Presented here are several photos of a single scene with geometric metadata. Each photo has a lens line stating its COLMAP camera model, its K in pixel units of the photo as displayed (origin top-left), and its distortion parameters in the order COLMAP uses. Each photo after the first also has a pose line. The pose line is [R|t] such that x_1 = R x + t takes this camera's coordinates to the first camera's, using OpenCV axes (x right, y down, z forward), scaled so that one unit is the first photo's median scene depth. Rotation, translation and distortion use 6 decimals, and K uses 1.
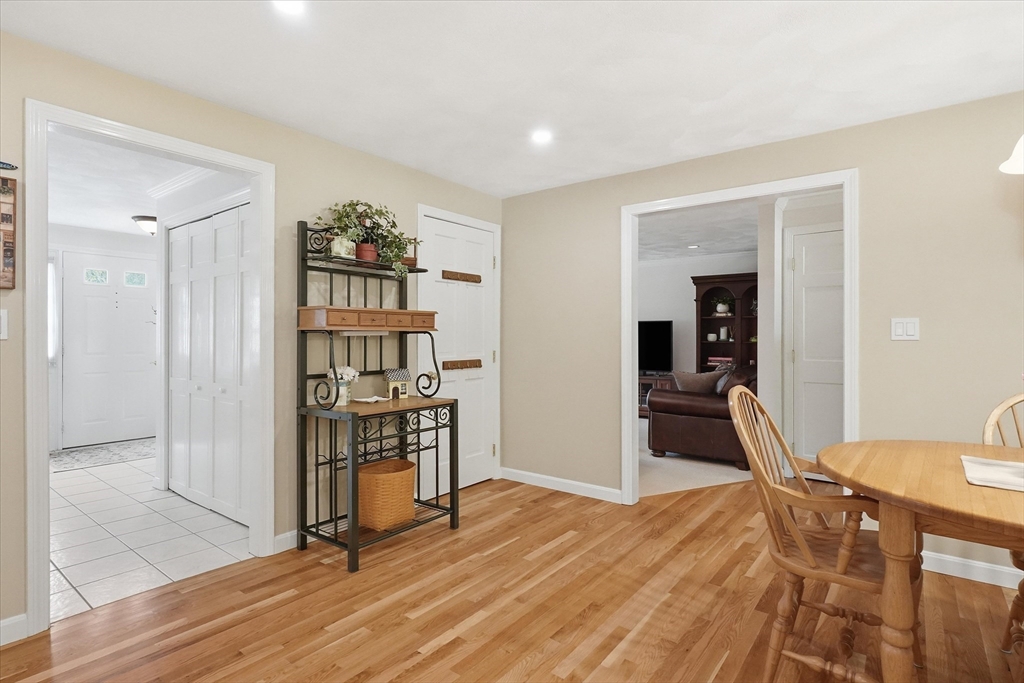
lens RADIAL K [[520.7, 0, 510.6], [0, 520.7, 333.1], [0, 0, 1]] dist [-0.001719, 0.000187]
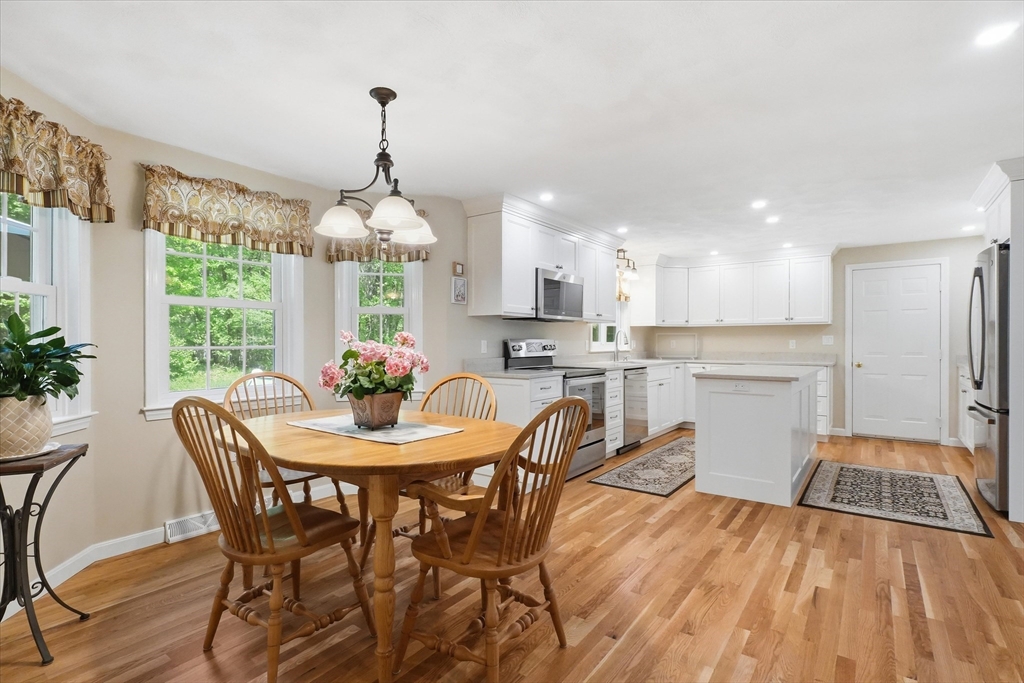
lens RADIAL K [[493.0, 0, 509.9], [0, 493.0, 346.1], [0, 0, 1]] dist [-0.002369, -0.000853]
pose [[-0.999641, -0.000773, -0.026786, 0.421314], [-0.000803, 0.999999, 0.001119, 0.010987], [0.026785, 0.001140, -0.999641, 1.382529]]
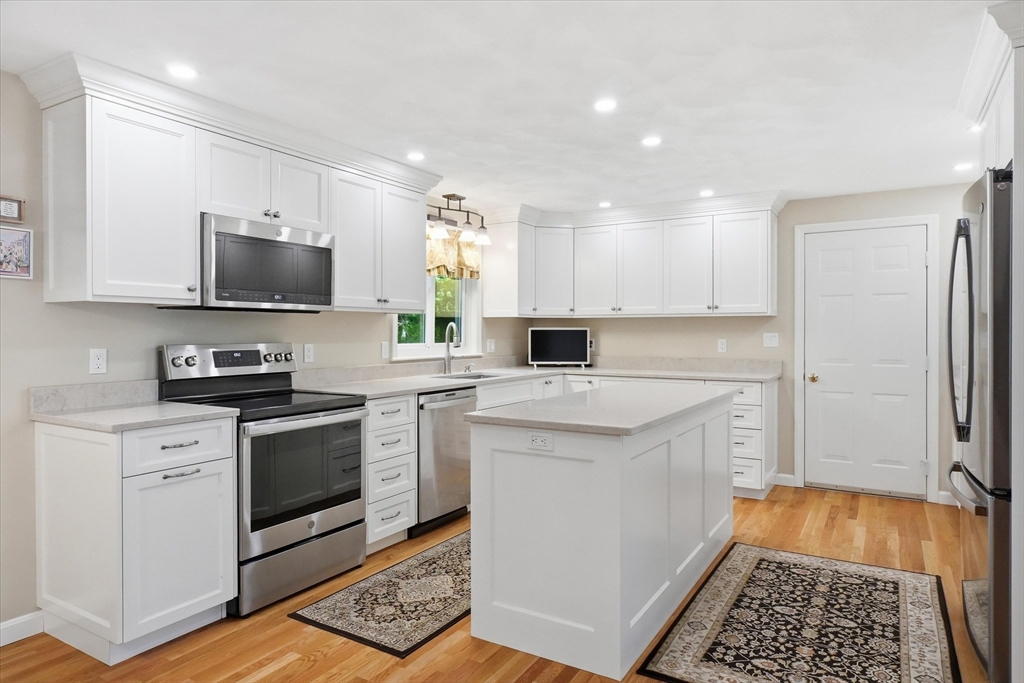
lens RADIAL K [[623.8, 0, 510.0], [0, 623.8, 335.9], [0, 0, 1]] dist [-0.002643, 0.000797]
pose [[-0.992655, -0.000738, -0.120980, -0.121482], [-0.000886, 0.999999, 0.001170, -0.030947], [0.120979, 0.001269, -0.992654, 0.906040]]
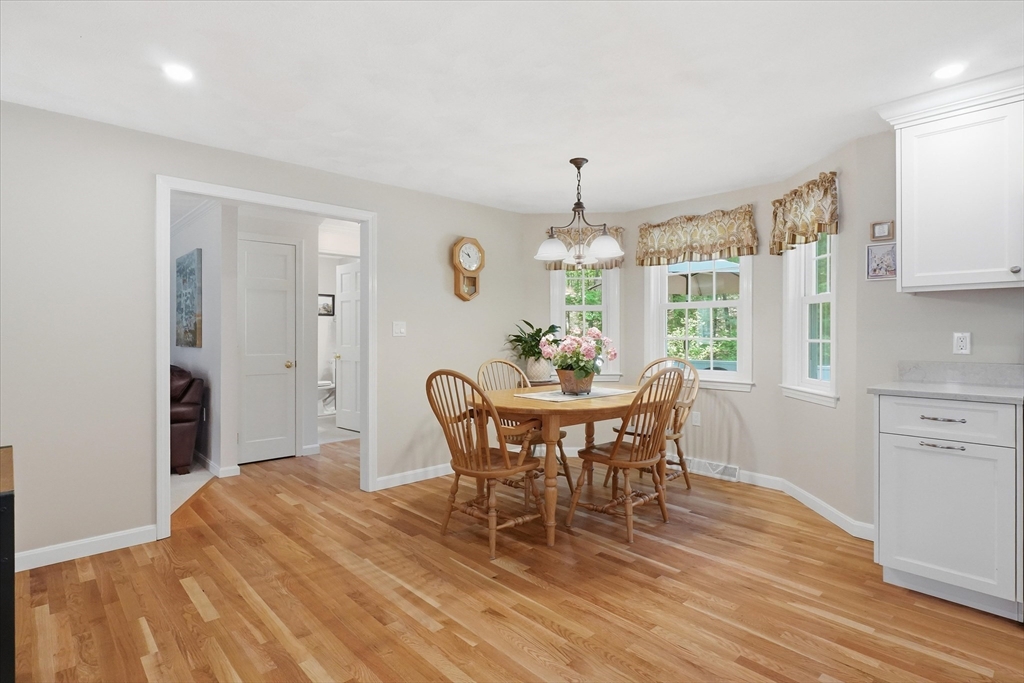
lens RADIAL K [[520.7, 0, 510.6], [0, 520.7, 333.1], [0, 0, 1]] dist [-0.001719, 0.000187]
pose [[0.159310, -0.000817, 0.987228, -0.706186], [-0.006387, 0.999978, 0.001858, -0.000992], [-0.987208, -0.006602, 0.159302, 0.459119]]
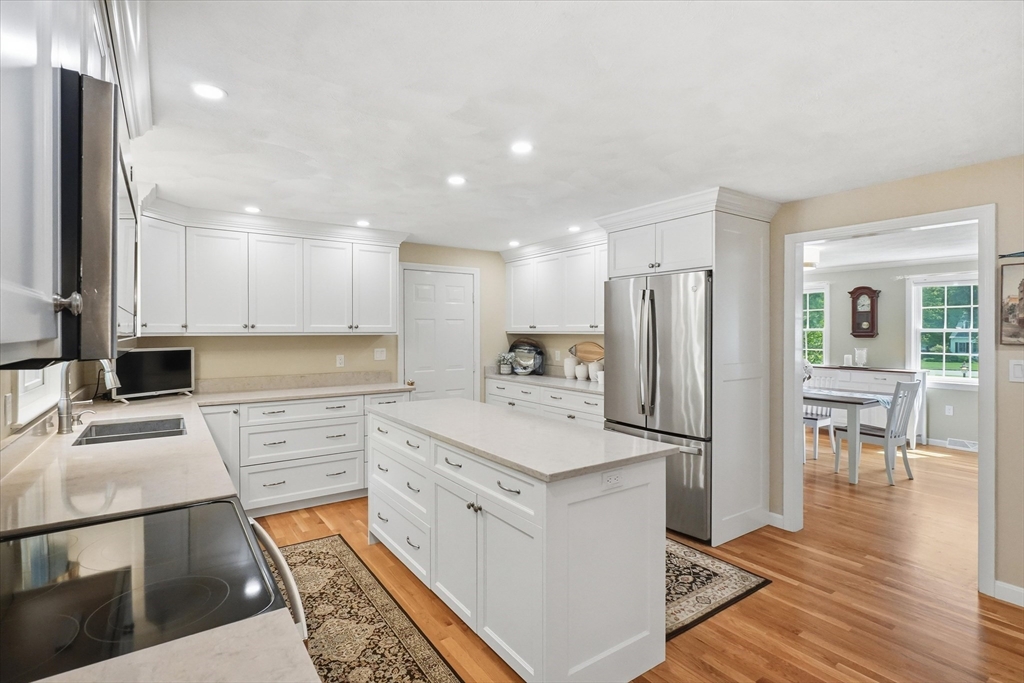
lens RADIAL K [[497.0, 0, 510.3], [0, 497.0, 338.5], [0, 0, 1]] dist [-0.000529, 0.000191]
pose [[-0.296534, 0.012585, -0.954939, 0.478825], [0.006448, 0.999917, 0.011175, -0.095128], [0.955000, -0.002844, -0.296591, 0.064500]]
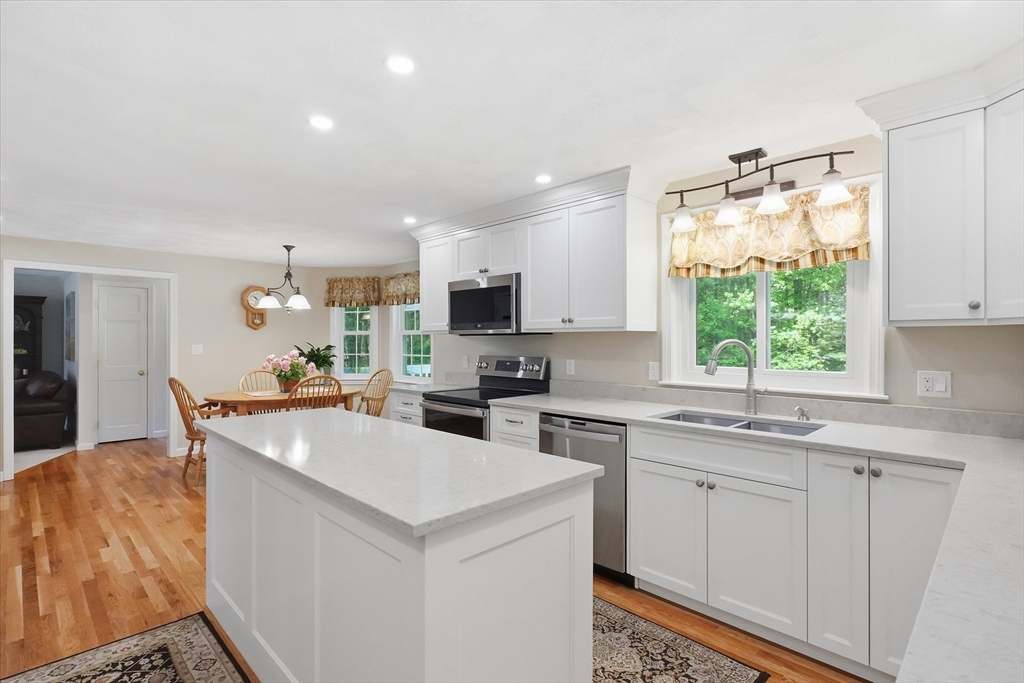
lens RADIAL K [[497.0, 0, 510.3], [0, 497.0, 338.5], [0, 0, 1]] dist [-0.000529, 0.000191]
pose [[0.122682, 0.001496, 0.992445, -1.265934], [-0.006767, 0.999977, -0.000671, -0.067737], [-0.992423, -0.006634, 0.122689, -0.639217]]
